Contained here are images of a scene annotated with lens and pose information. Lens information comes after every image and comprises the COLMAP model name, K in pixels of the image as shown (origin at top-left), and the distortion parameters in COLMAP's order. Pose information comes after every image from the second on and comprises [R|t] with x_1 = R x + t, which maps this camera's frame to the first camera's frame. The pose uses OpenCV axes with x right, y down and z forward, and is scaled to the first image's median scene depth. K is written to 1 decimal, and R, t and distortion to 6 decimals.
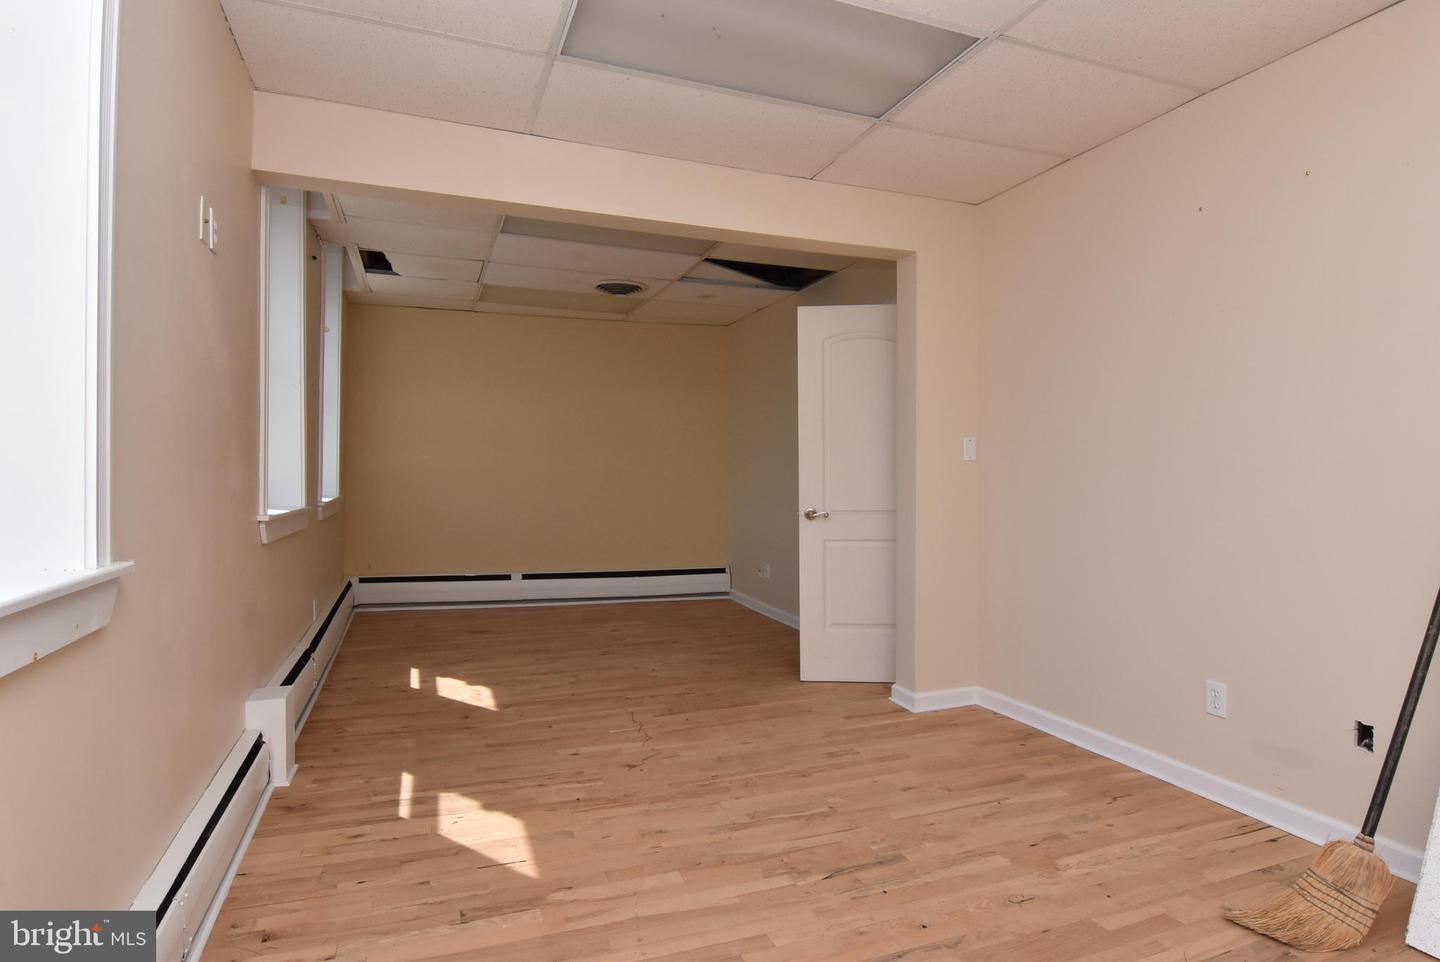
lens RADIAL K [[770.2, 0, 722.4], [0, 770.2, 476.5], [0, 0, 1]] dist [0.003356, -0.009252]
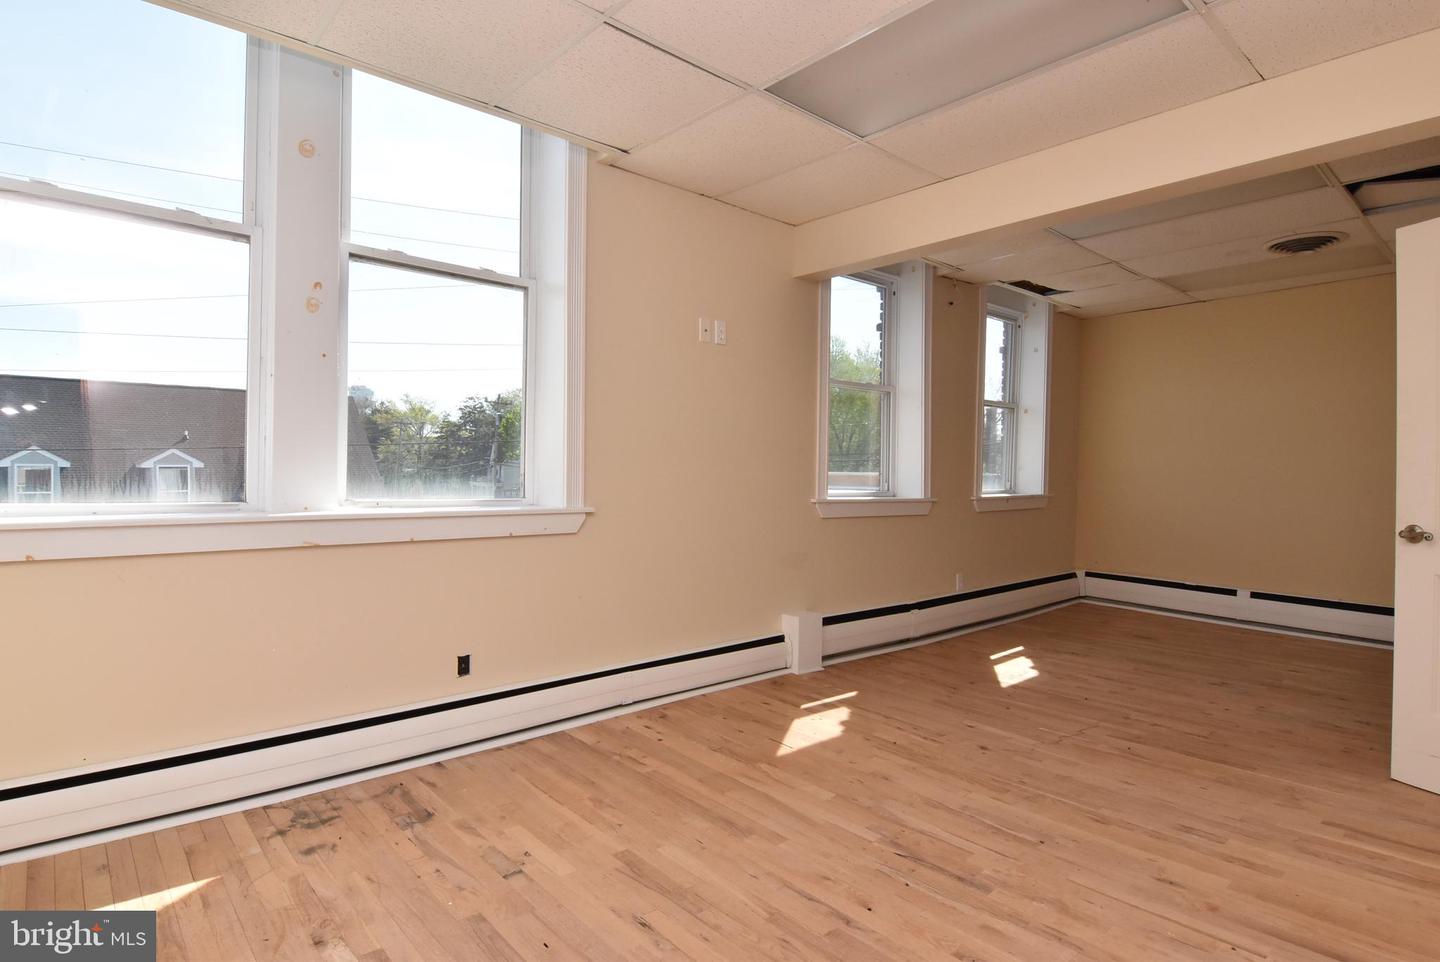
lens RADIAL K [[770.2, 0, 724.5], [0, 770.2, 476.2], [0, 0, 1]] dist [0.003356, -0.009252]
pose [[0.345994, 0.003370, -0.938231, 0.705744], [-0.012243, 0.999925, -0.000923, 0.008798], [0.938157, 0.011806, 0.346009, 0.282098]]
